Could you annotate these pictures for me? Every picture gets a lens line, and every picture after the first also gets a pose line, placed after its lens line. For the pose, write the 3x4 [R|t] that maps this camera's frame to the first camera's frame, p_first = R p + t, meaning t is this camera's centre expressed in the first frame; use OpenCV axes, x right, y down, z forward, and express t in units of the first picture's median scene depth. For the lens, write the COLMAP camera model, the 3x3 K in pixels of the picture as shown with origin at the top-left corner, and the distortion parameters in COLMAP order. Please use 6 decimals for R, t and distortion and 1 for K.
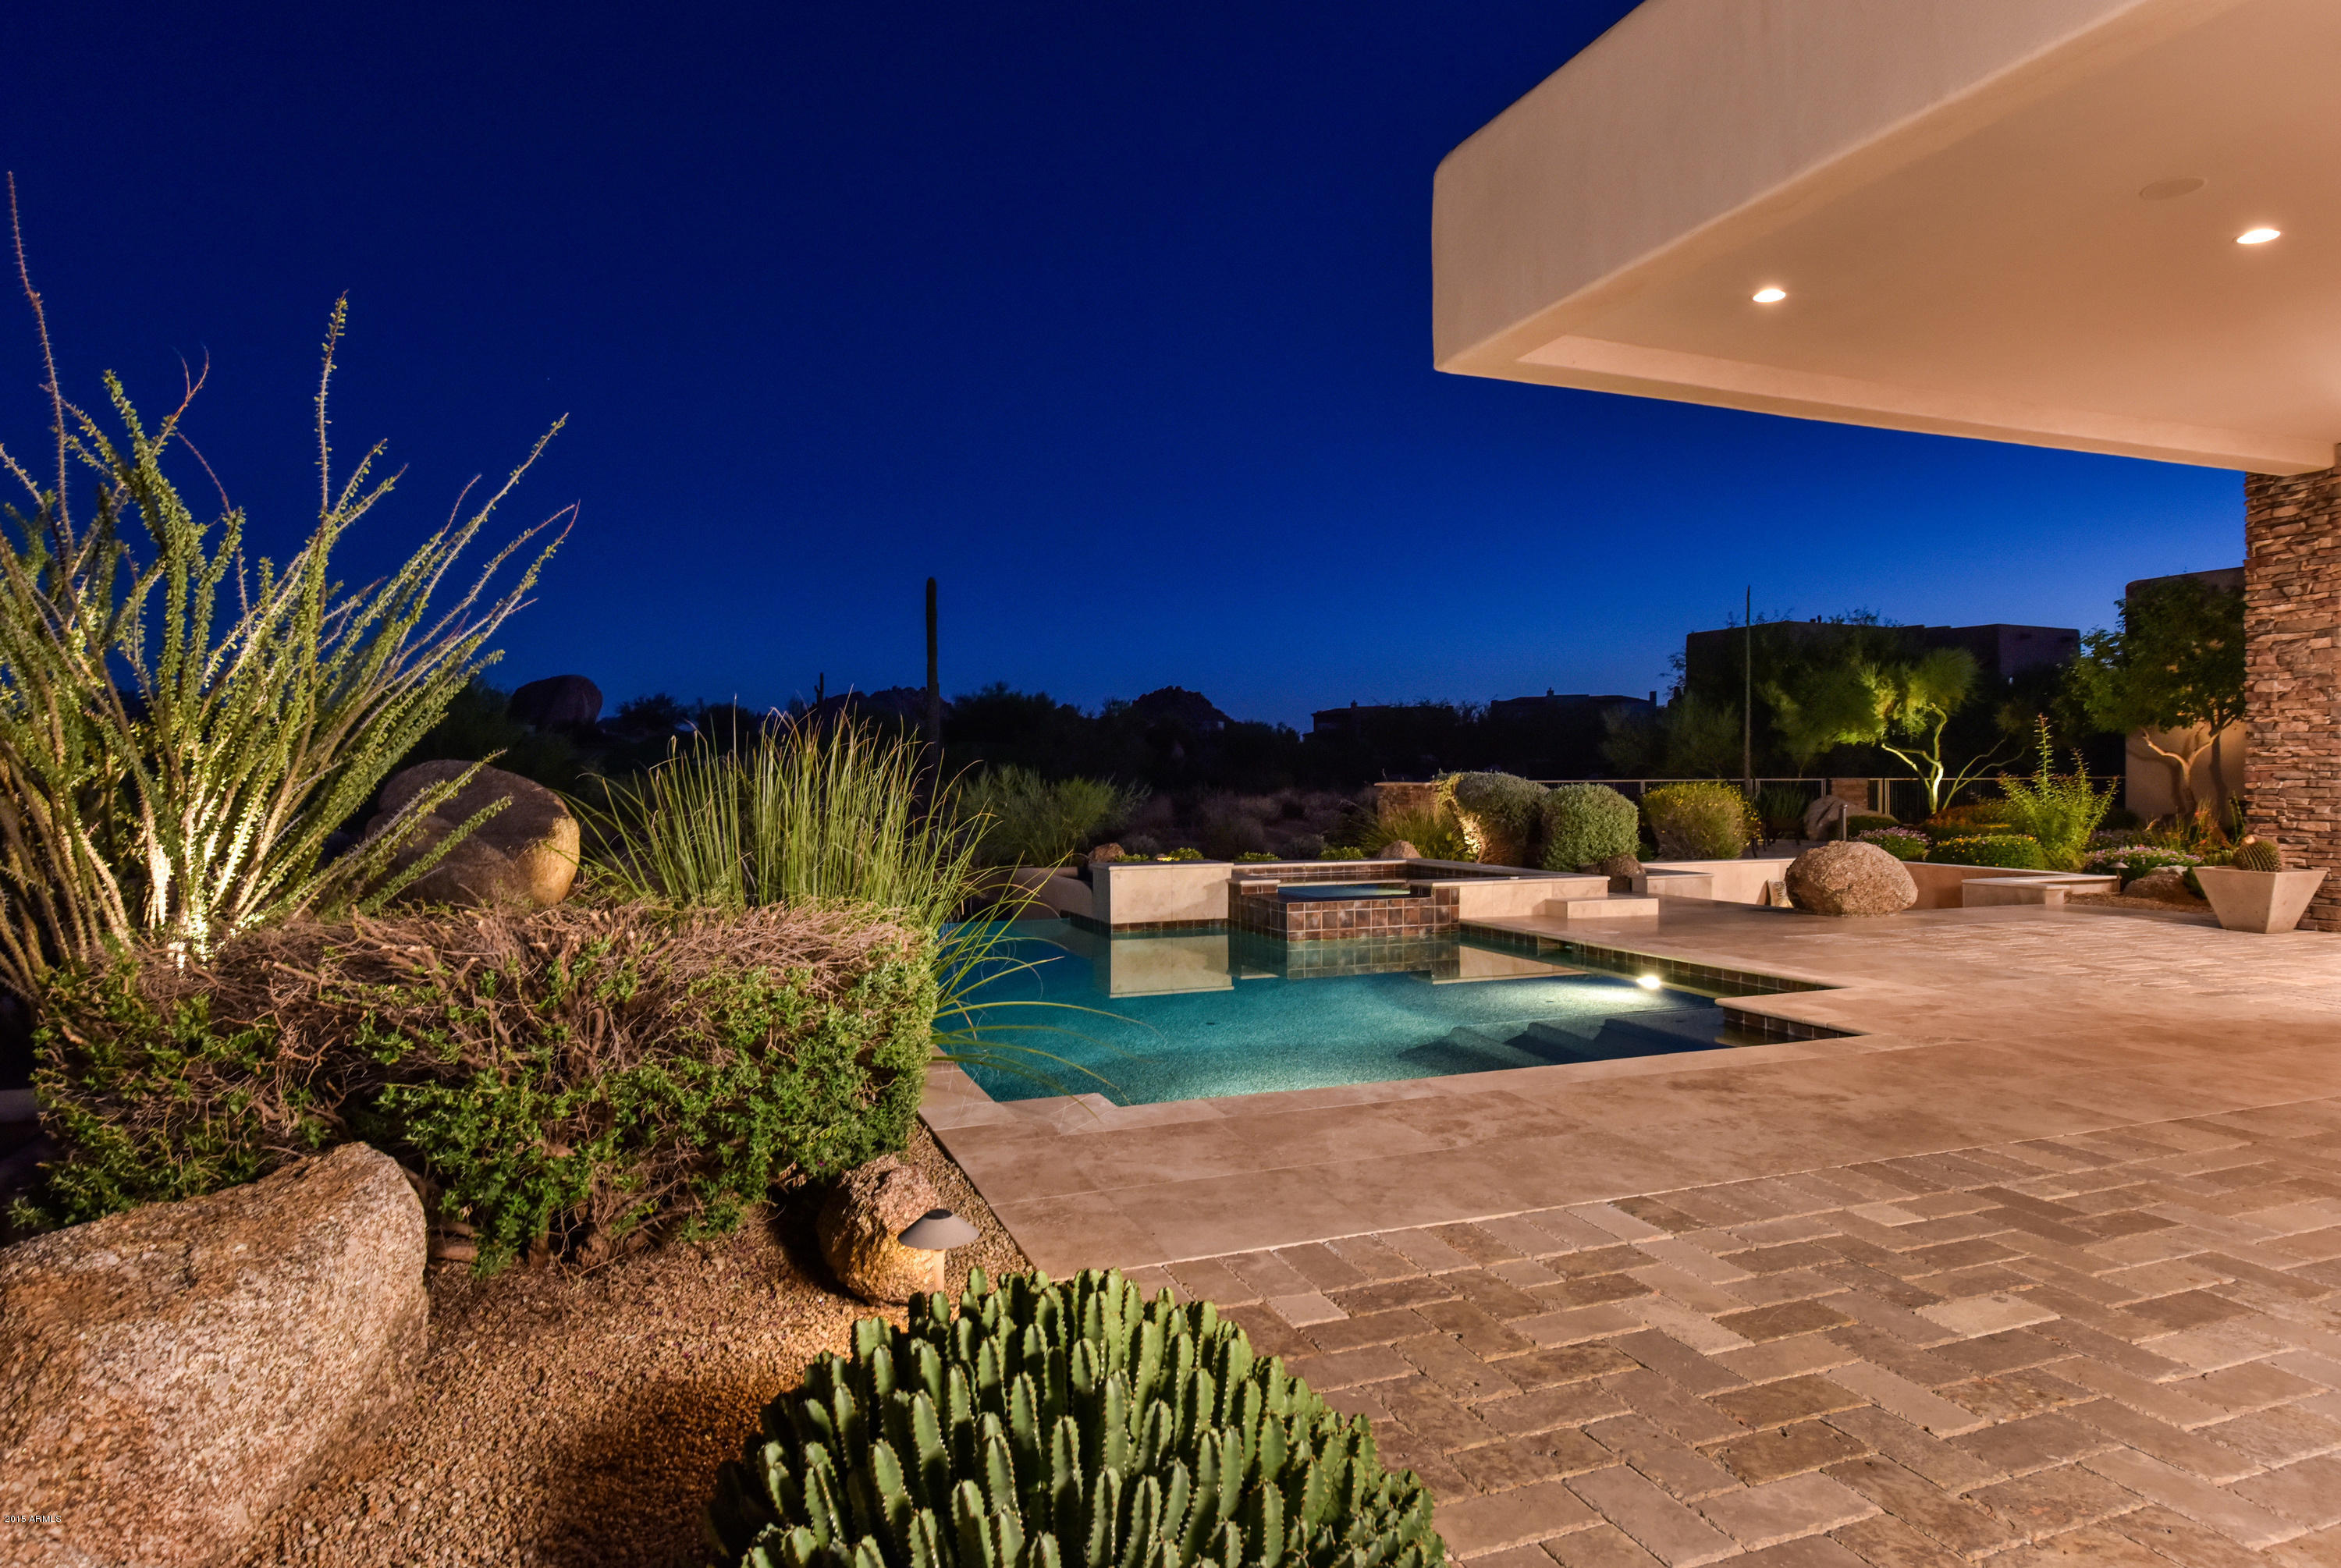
lens RADIAL K [[1376.2, 0, 1174.5], [0, 1376.2, 782.1], [0, 0, 1]] dist [-0.003853, -0.001088]
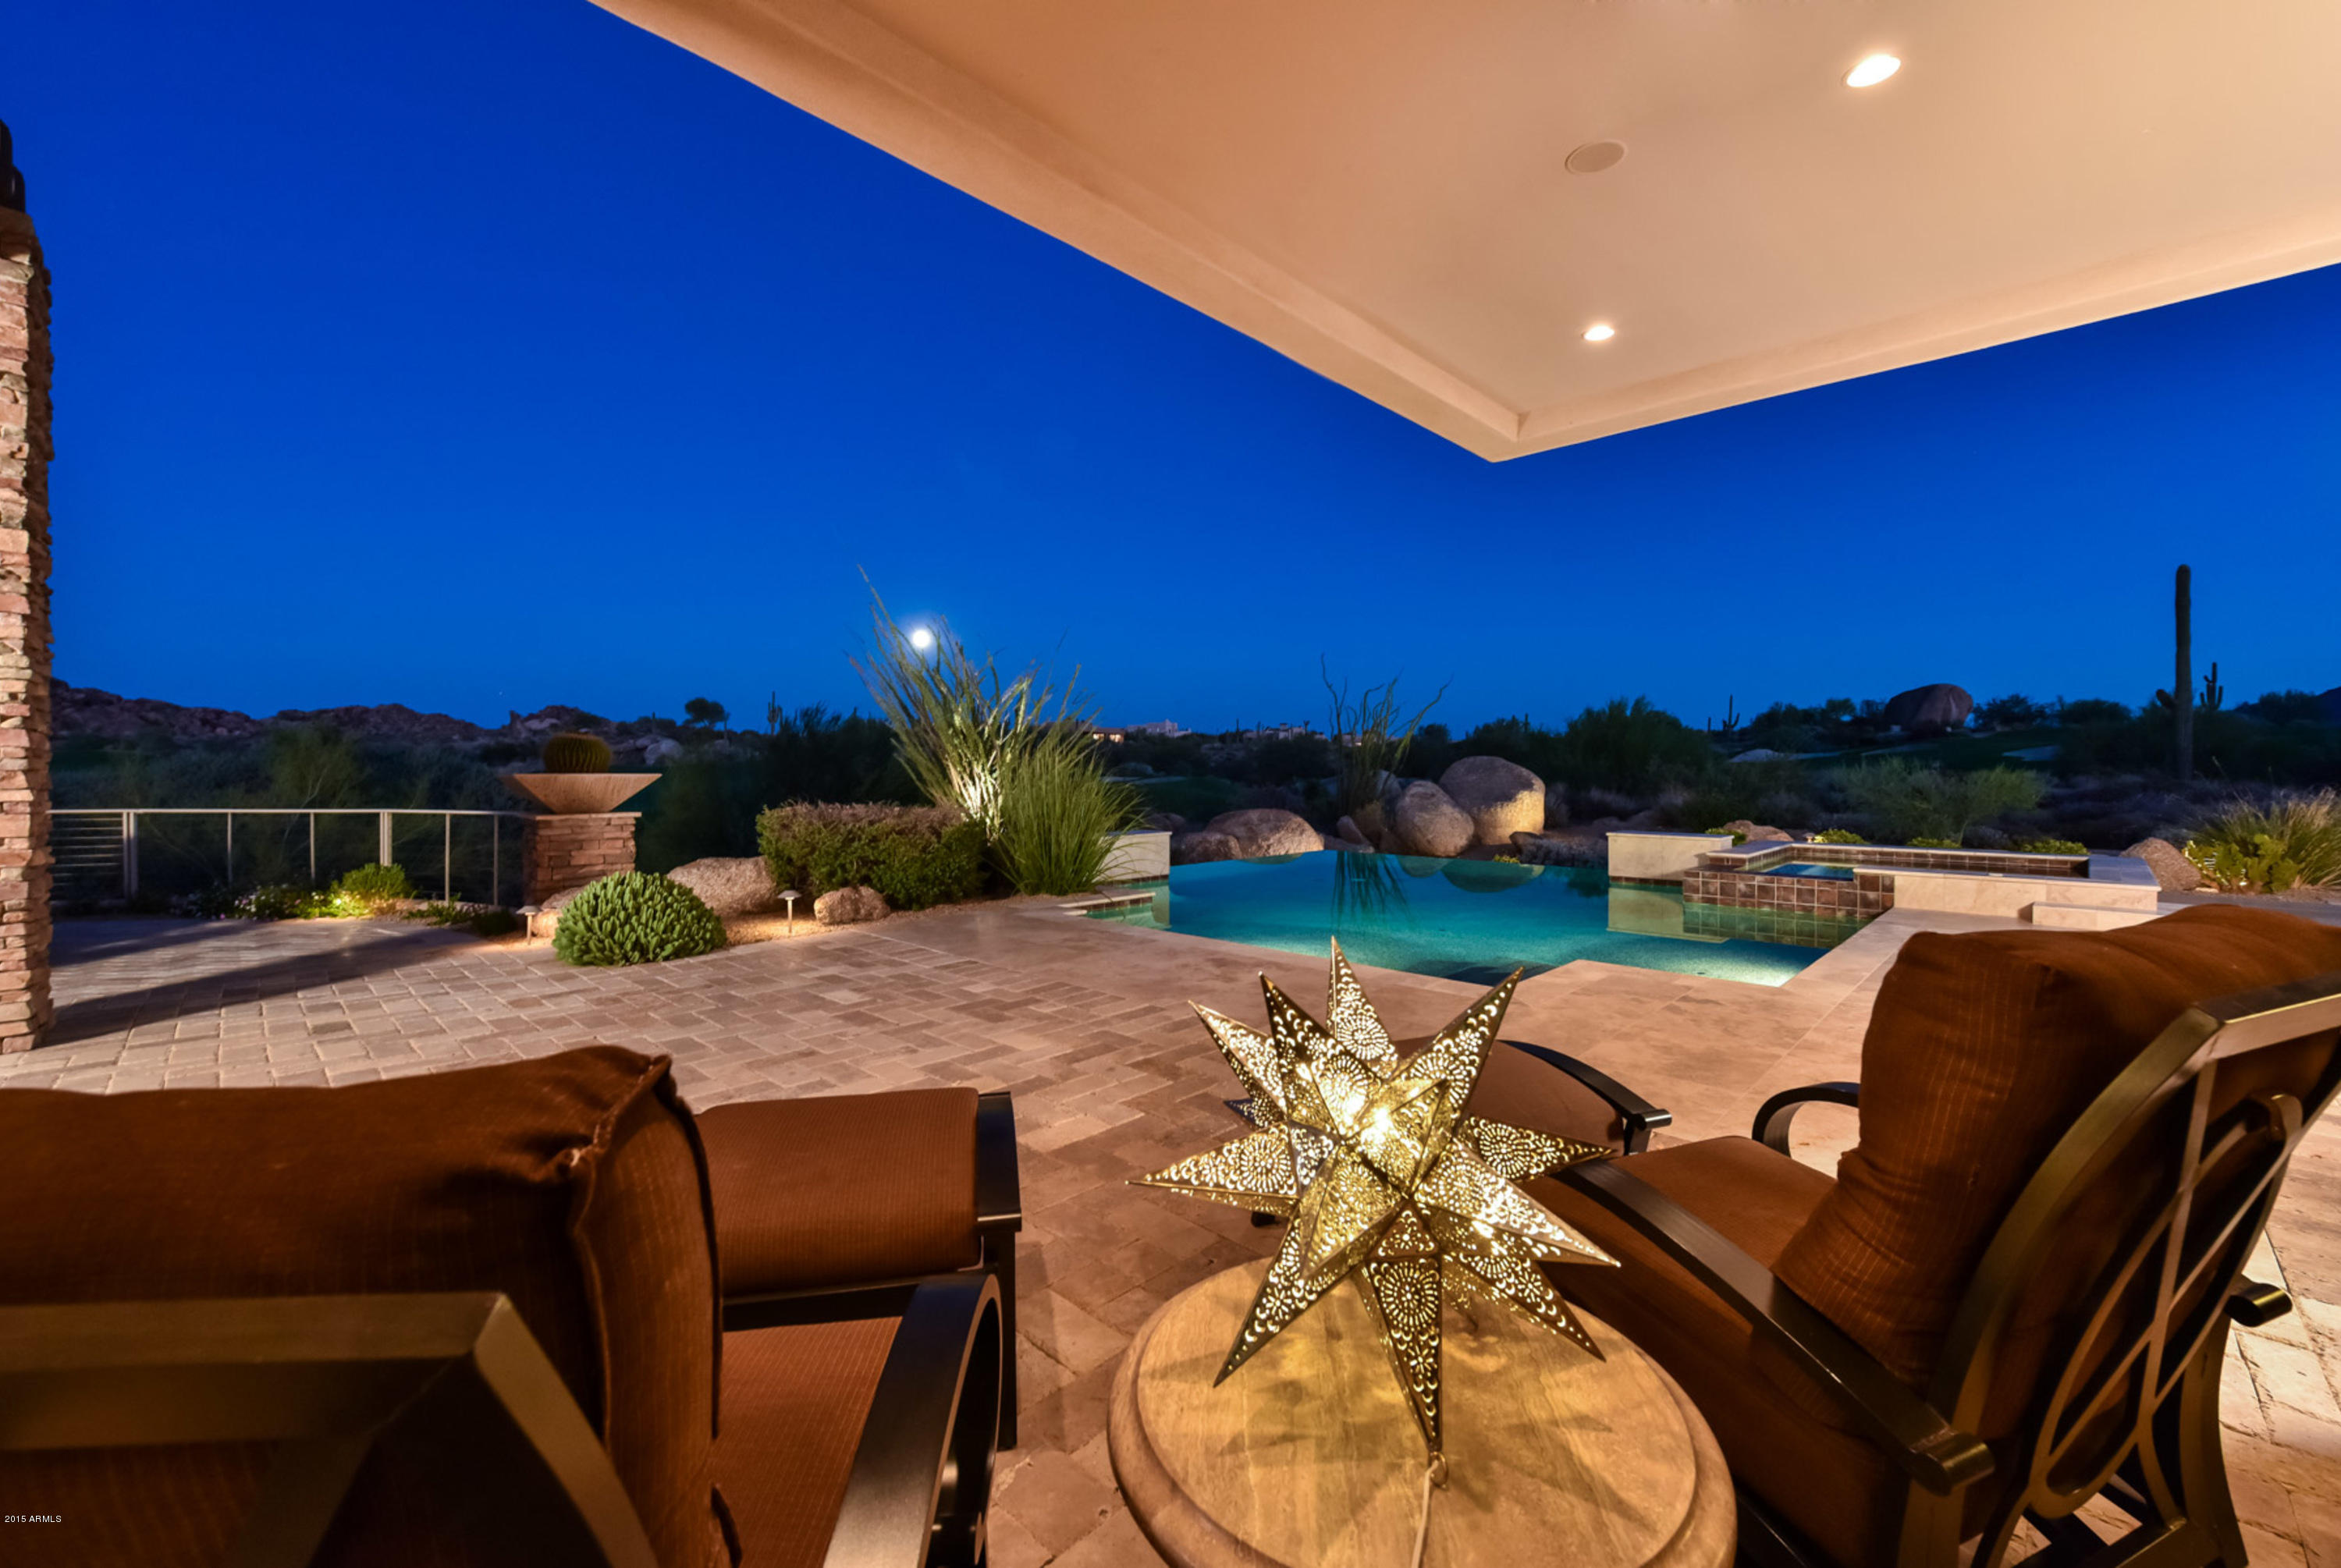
lens RADIAL K [[947.3, 0, 1170.6], [0, 947.3, 774.9], [0, 0, 1]] dist [0.000613, 0.000065]
pose [[0.408542, 0.012665, -0.912652, 0.636670], [-0.007068, 0.999918, 0.010712, -0.001628], [0.912712, 0.002074, 0.408598, 0.238257]]
